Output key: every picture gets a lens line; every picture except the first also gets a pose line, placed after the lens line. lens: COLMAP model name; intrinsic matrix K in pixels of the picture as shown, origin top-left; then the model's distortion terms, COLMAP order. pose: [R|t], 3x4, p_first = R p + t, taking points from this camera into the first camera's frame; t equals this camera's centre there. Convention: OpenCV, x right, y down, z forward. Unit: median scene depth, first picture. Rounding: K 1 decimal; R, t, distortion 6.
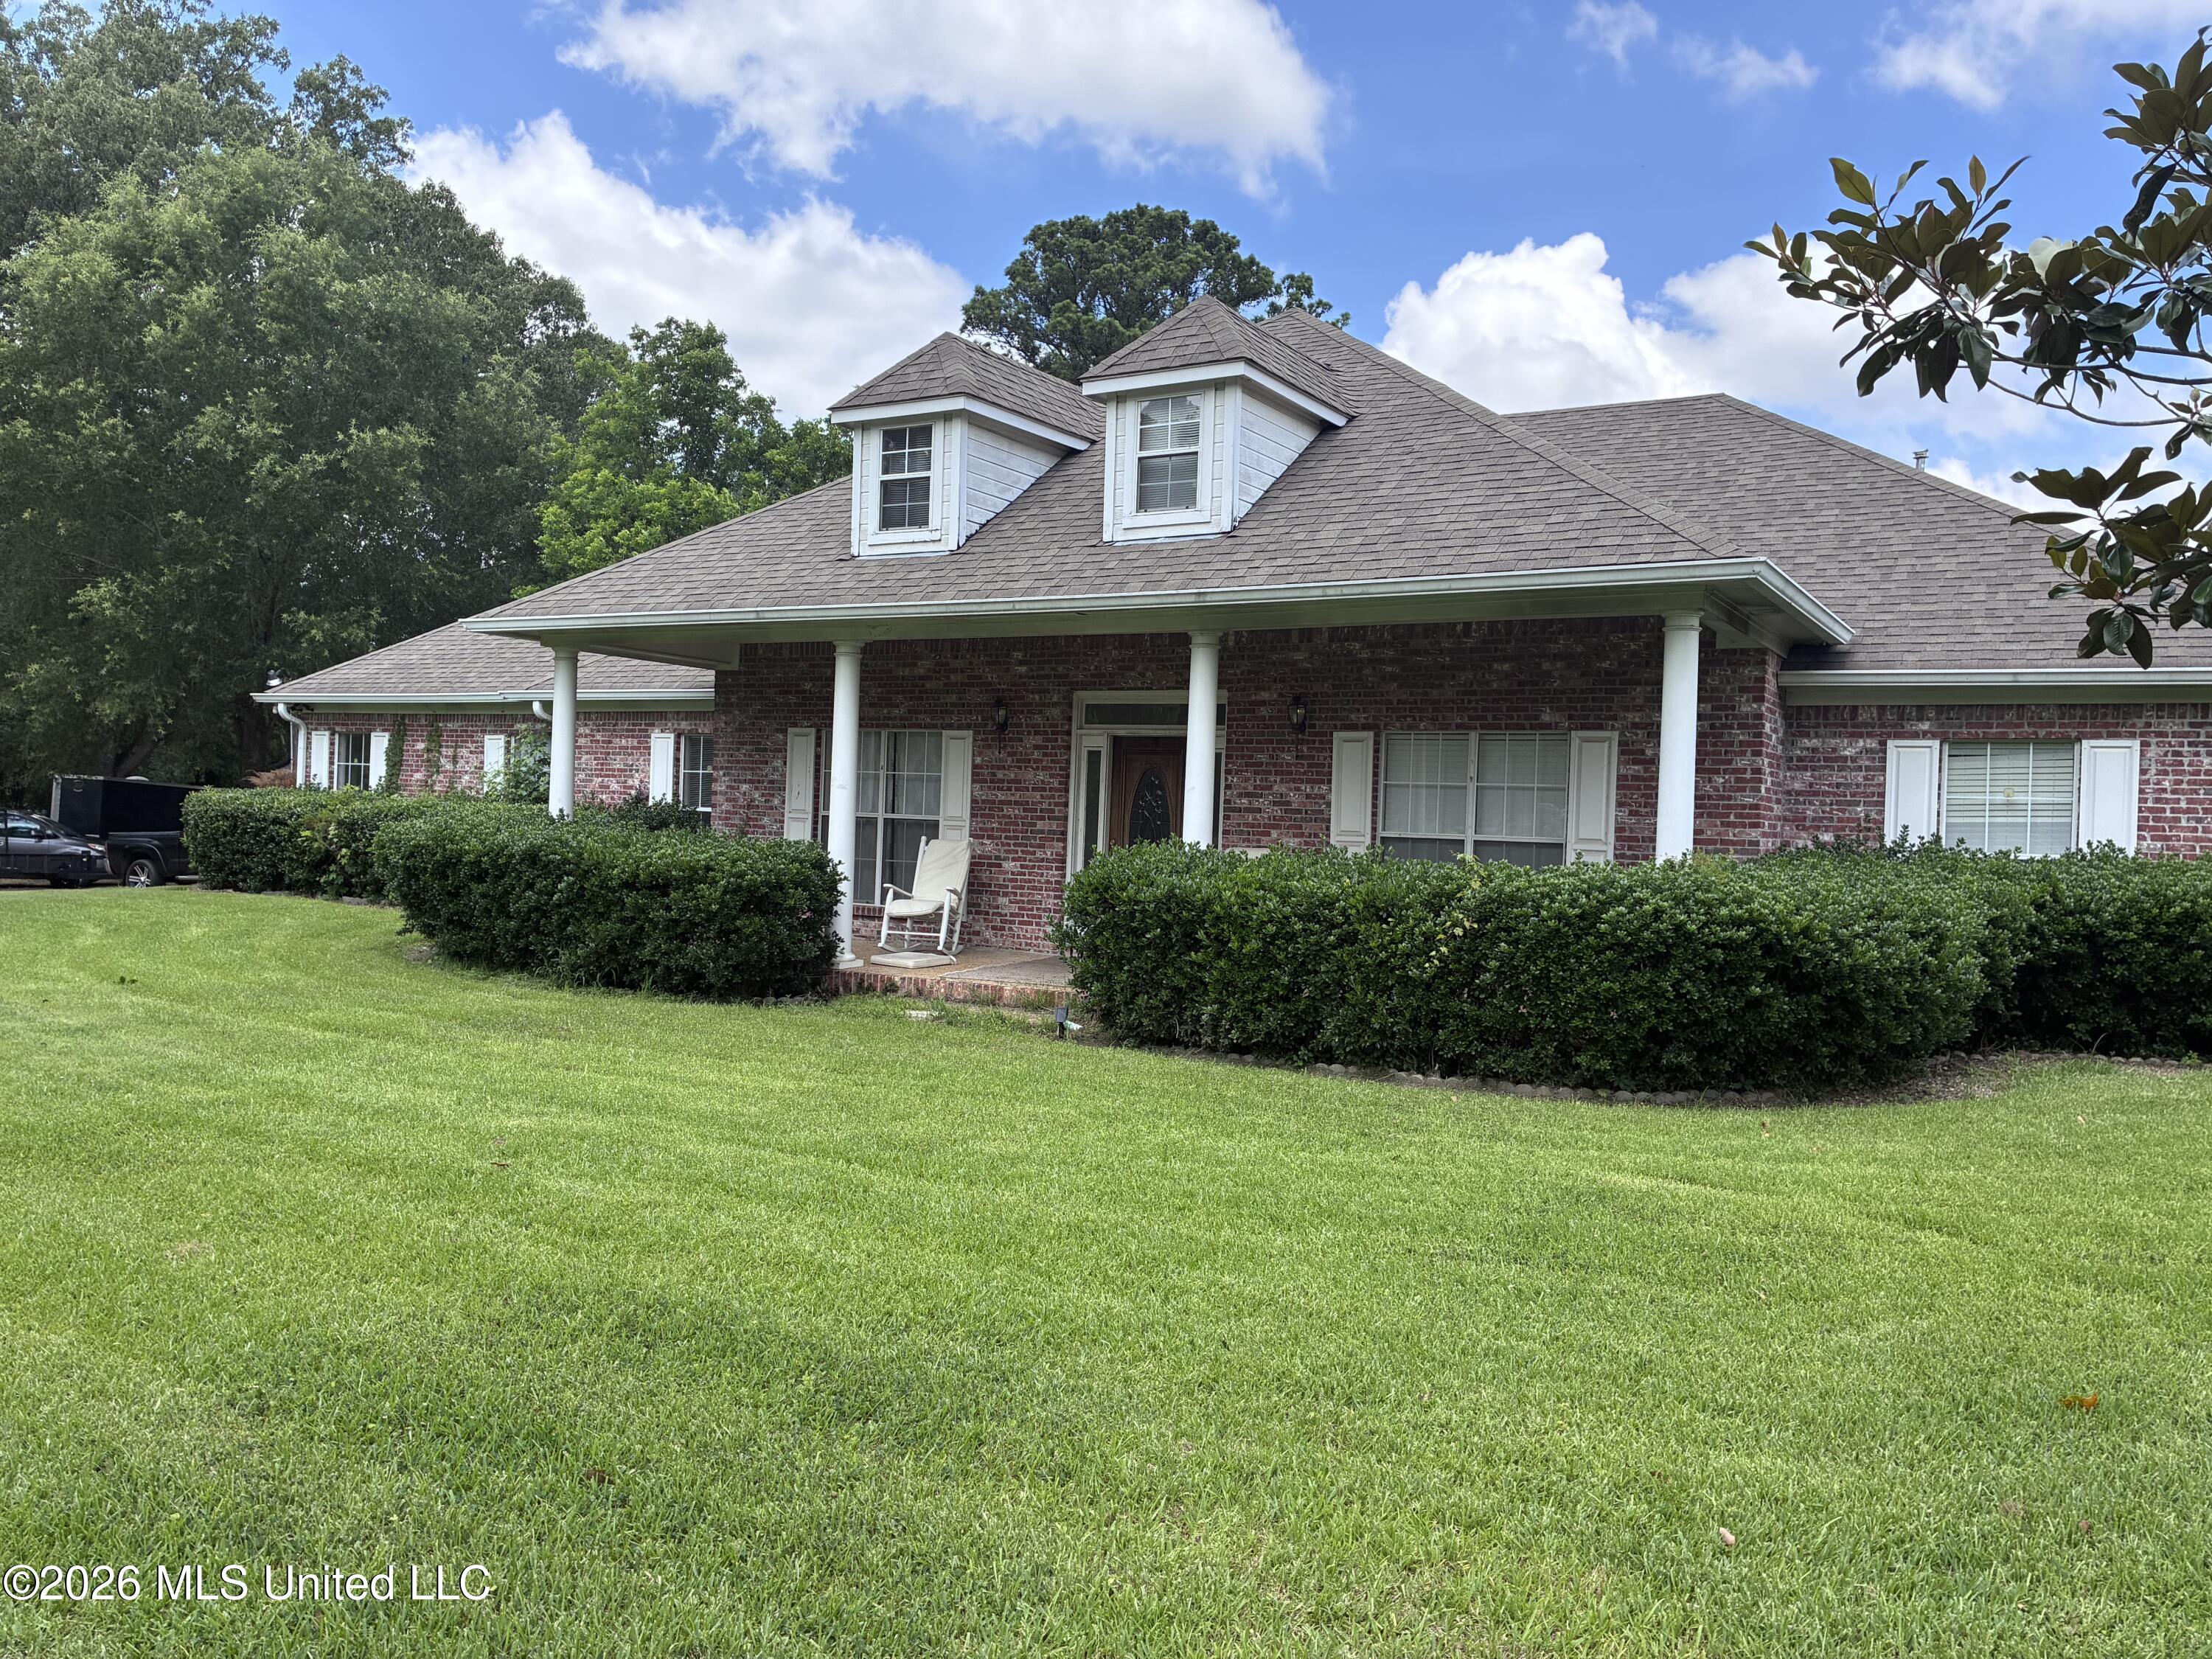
lens RADIAL K [[1665.1, 0, 1097.1], [0, 1665.1, 821.7], [0, 0, 1]] dist [0.048368, -0.054896]
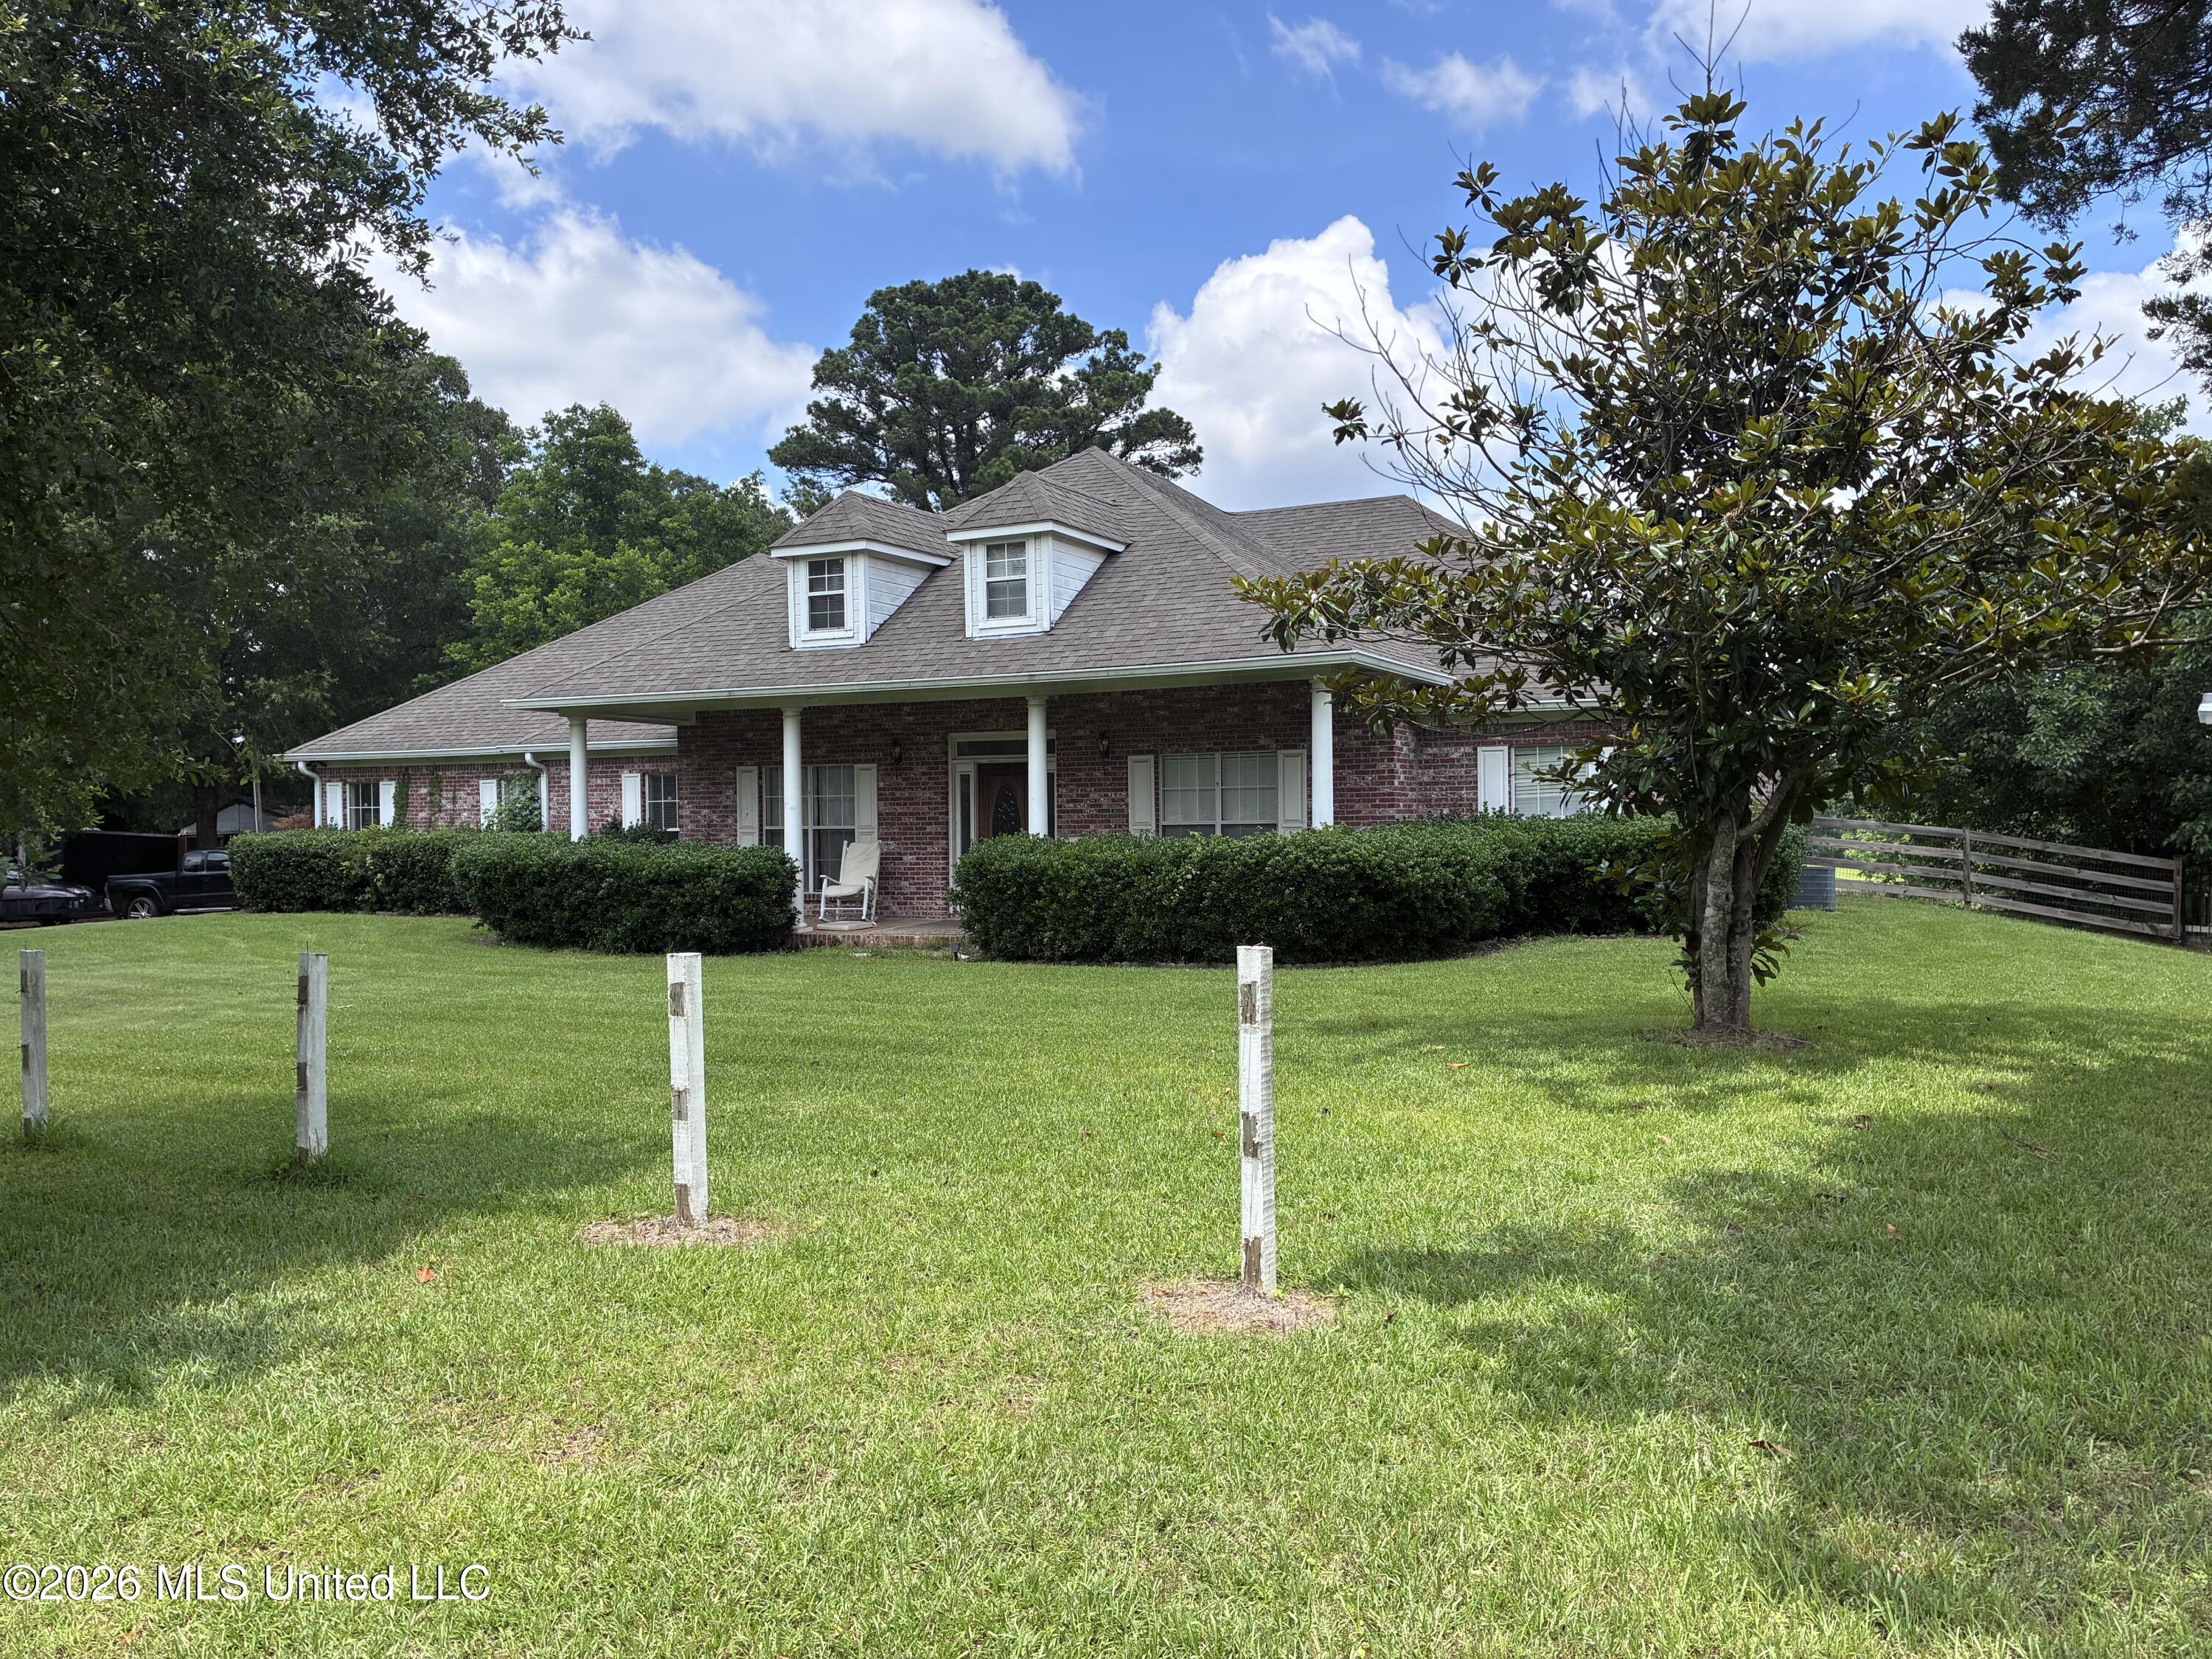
lens RADIAL K [[1665.1, 0, 1091.0], [0, 1665.1, 837.8], [0, 0, 1]] dist [0.048368, -0.054896]
pose [[0.995433, -0.048230, 0.082379, -0.014943], [0.047611, 0.998821, 0.009456, 0.003190], [-0.082738, -0.005490, 0.996556, -0.455479]]
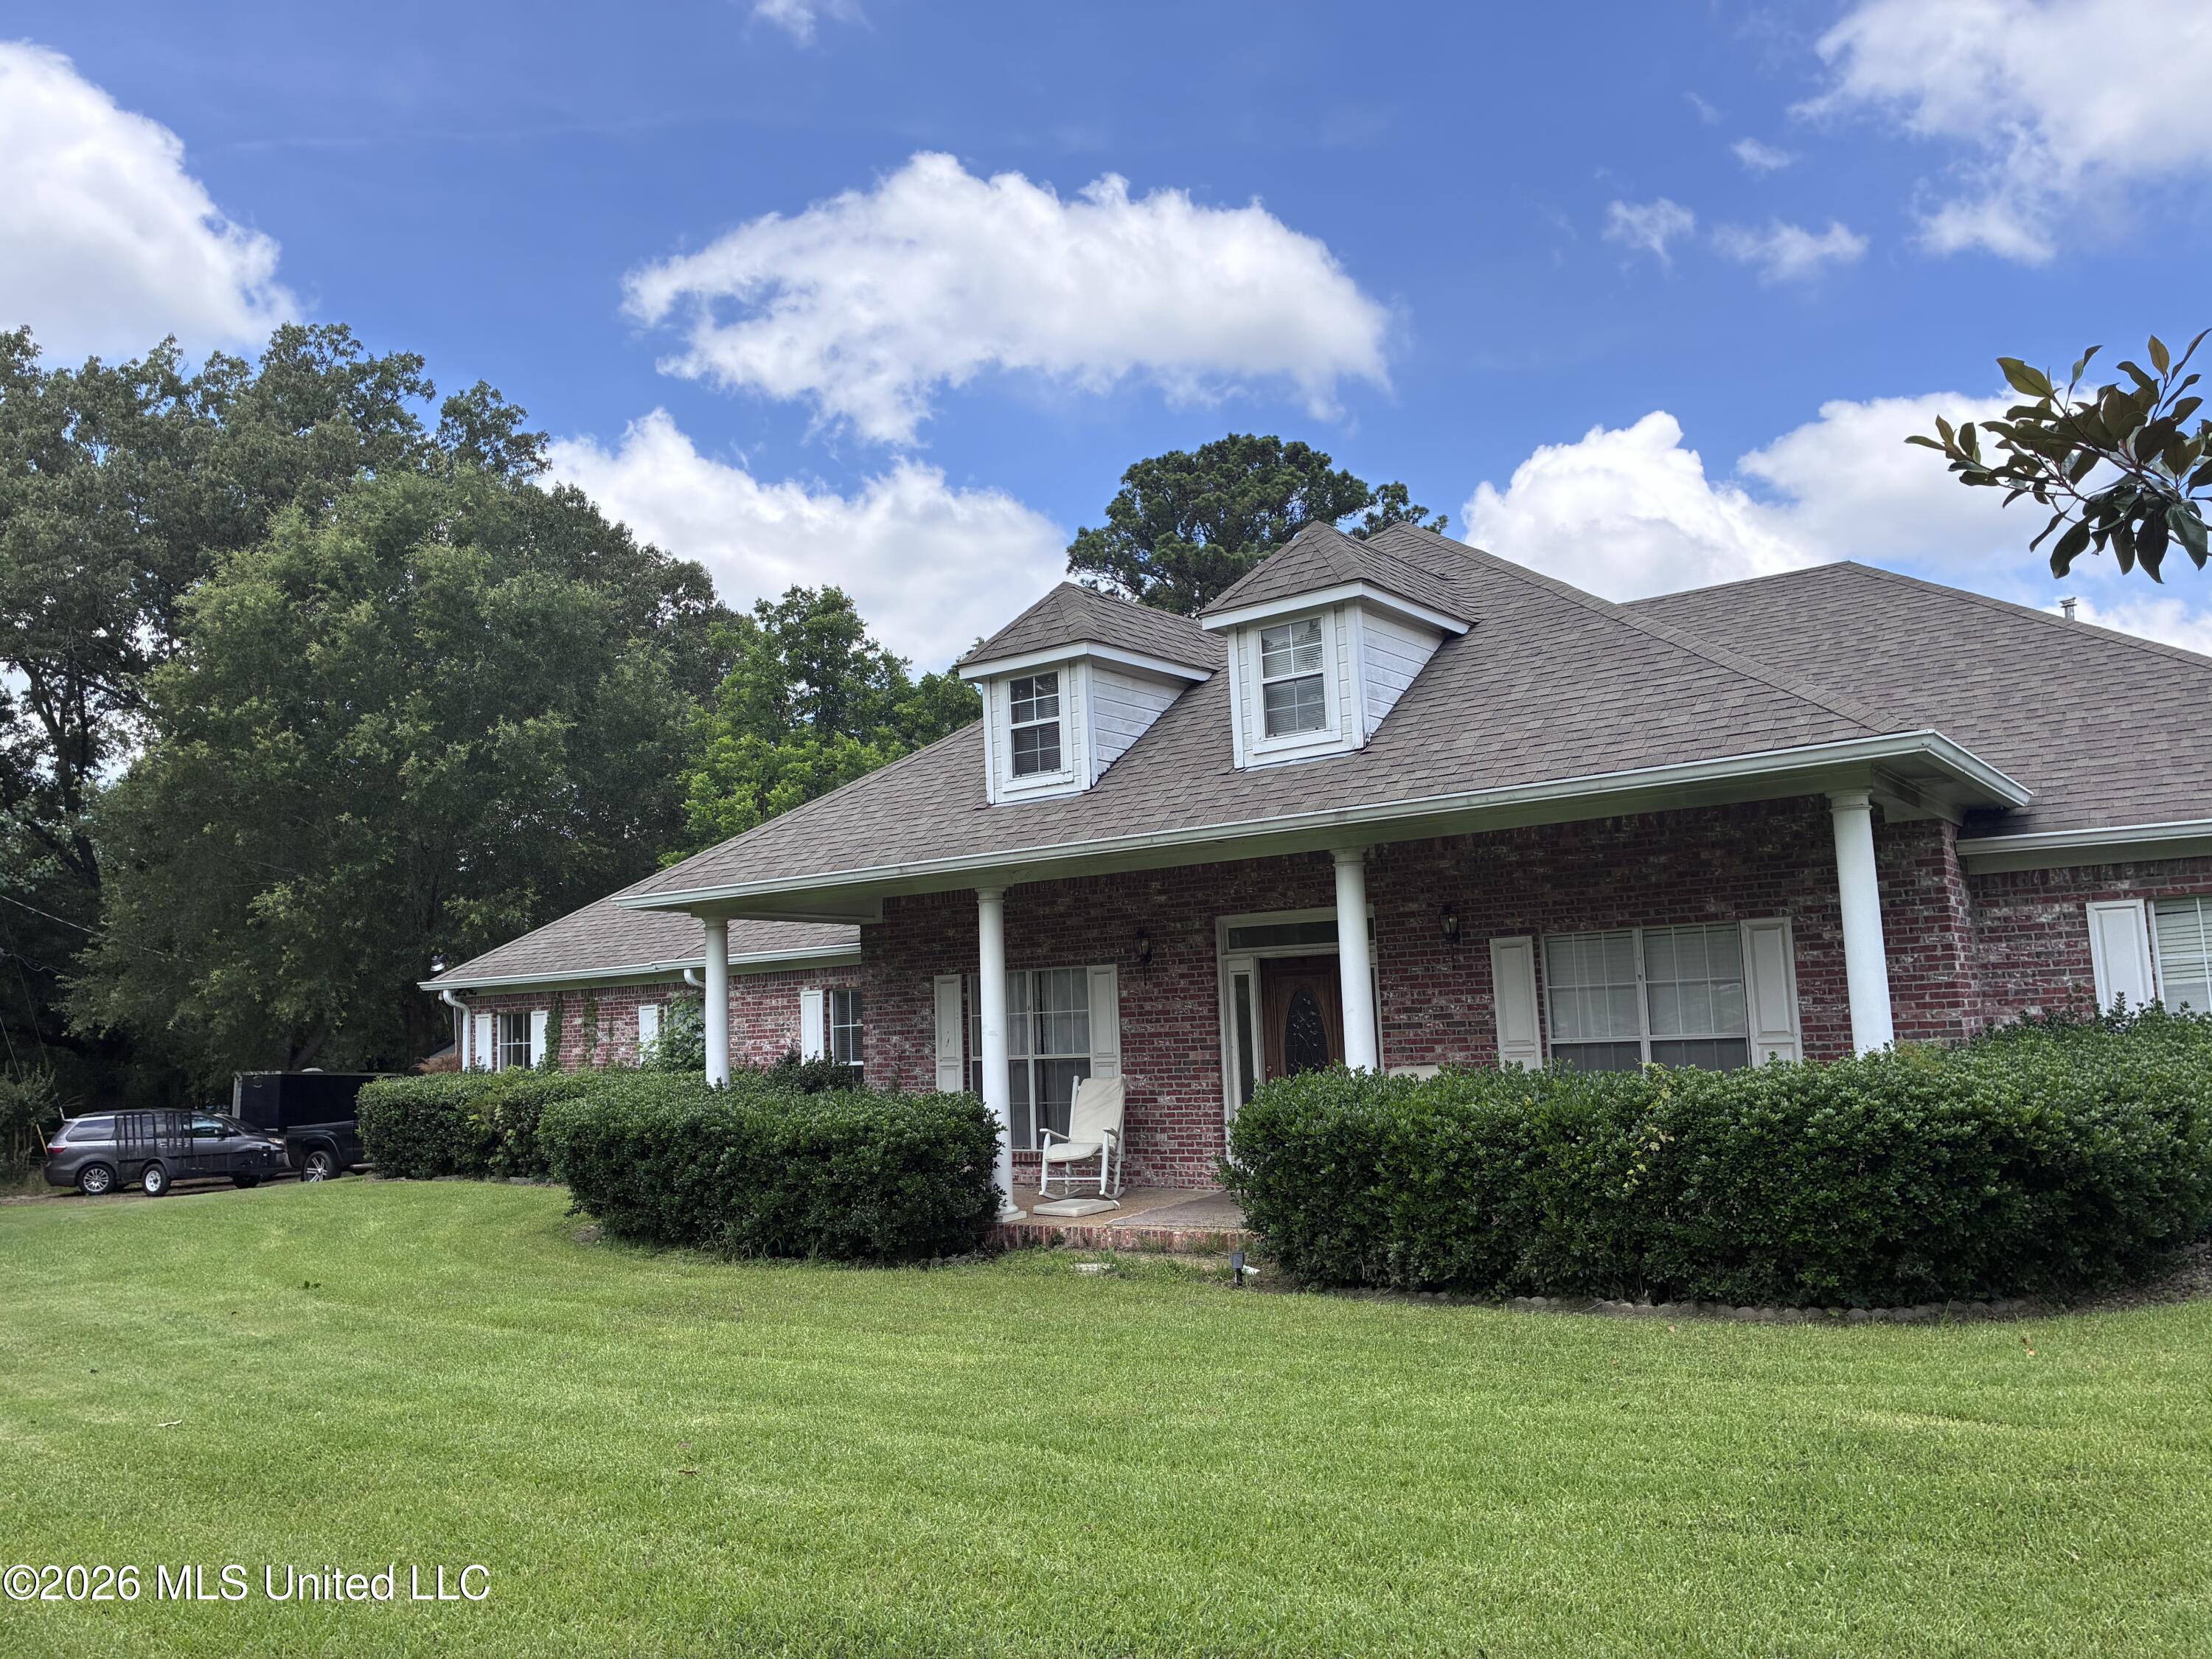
lens RADIAL K [[1665.1, 0, 1090.2], [0, 1665.1, 832.8], [0, 0, 1]] dist [0.048368, -0.054896]
pose [[0.993268, -0.086515, -0.077030, -0.008464], [0.076373, 0.989077, -0.126069, -0.009766], [0.087095, 0.119337, 0.989026, 0.007666]]
